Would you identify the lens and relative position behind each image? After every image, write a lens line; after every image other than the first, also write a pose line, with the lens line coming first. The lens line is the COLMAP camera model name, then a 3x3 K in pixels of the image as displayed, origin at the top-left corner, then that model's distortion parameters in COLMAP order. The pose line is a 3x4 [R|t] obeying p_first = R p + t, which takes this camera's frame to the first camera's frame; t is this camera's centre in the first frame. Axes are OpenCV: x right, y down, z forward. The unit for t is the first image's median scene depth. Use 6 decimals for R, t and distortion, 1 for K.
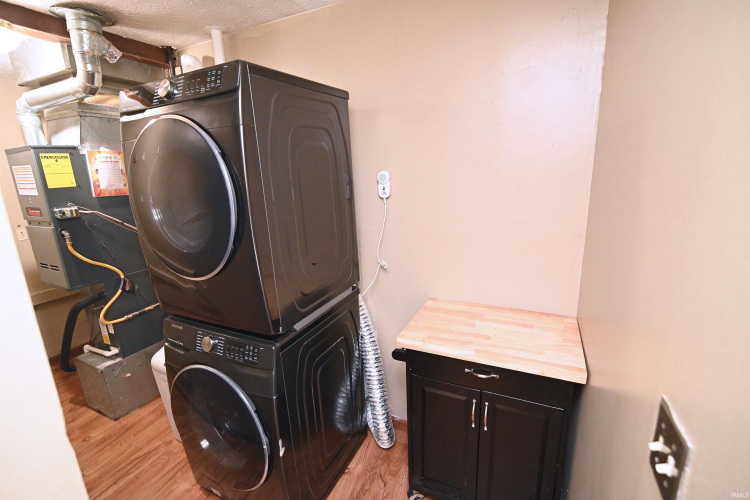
lens RADIAL K [[342.2, 0, 375.2], [0, 342.2, 247.4], [0, 0, 1]] dist [-0.020342, 0.001312]
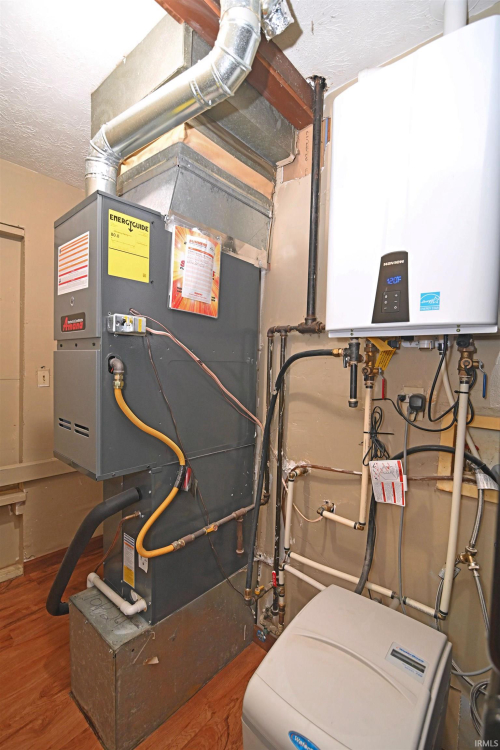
lens RADIAL K [[342.2, 0, 250.1], [0, 342.2, 378.5], [0, 0, 1]] dist [-0.020342, 0.001312]
pose [[0.961096, 0.082838, -0.263499, -0.544640], [-0.130443, 0.977010, -0.168633, 0.036823], [0.243472, 0.196444, 0.949806, 0.521938]]
